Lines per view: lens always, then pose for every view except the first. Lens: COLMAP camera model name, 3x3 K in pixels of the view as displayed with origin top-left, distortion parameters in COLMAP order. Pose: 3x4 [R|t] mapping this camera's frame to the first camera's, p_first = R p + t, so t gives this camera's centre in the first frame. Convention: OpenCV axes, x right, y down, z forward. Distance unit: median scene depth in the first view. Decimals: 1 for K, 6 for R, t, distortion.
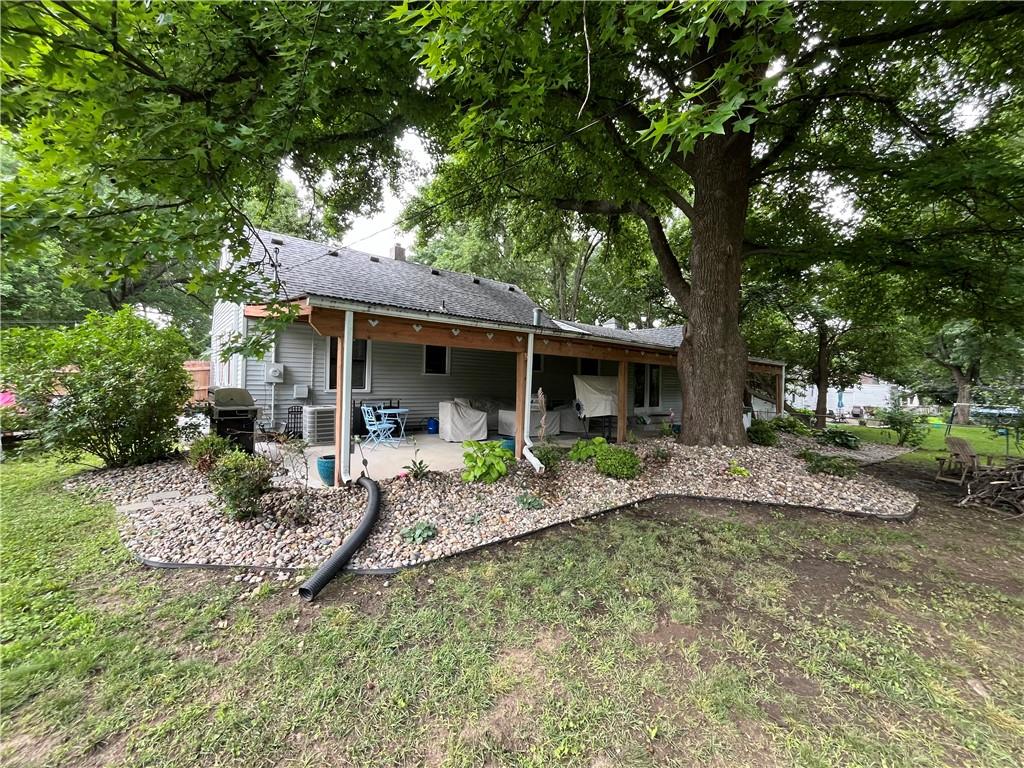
lens RADIAL K [[422.2, 0, 512.0], [0, 422.2, 384.0], [0, 0, 1]] dist [-0.002138, -0.000147]
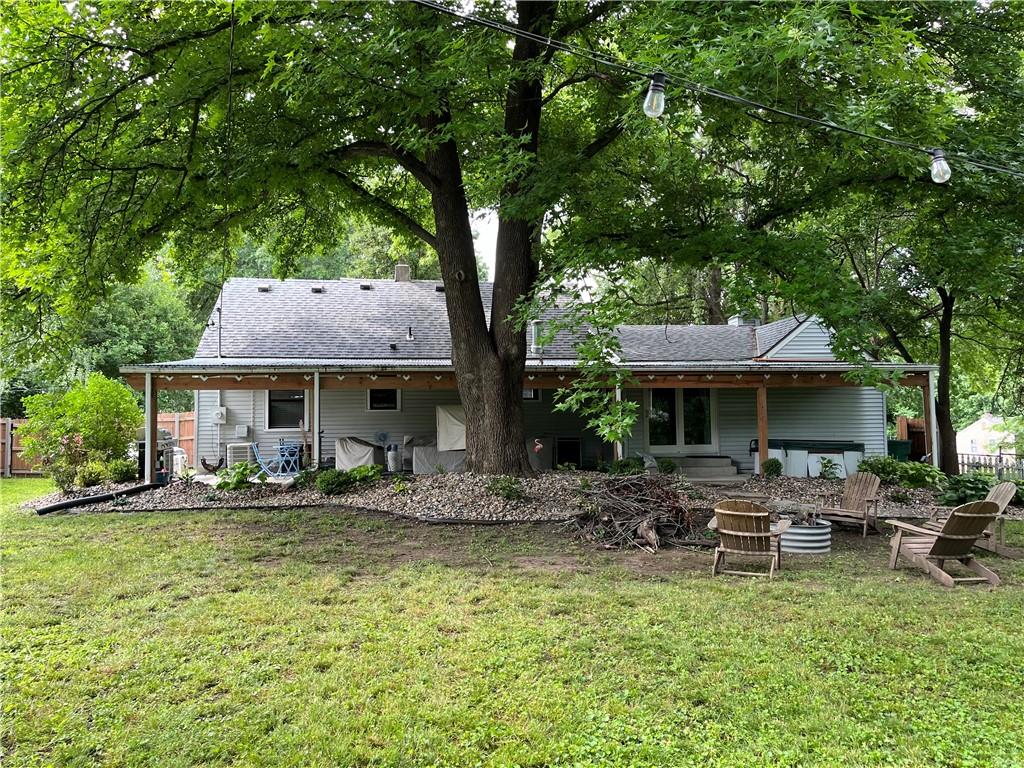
lens RADIAL K [[788.8, 0, 512.0], [0, 788.8, 384.0], [0, 0, 1]] dist [0.058353, 0.000534]
pose [[0.842604, -0.058508, -0.535346, 1.274844], [0.028230, 0.997513, -0.064585, 0.050855], [0.537793, 0.039306, 0.842160, -0.402508]]
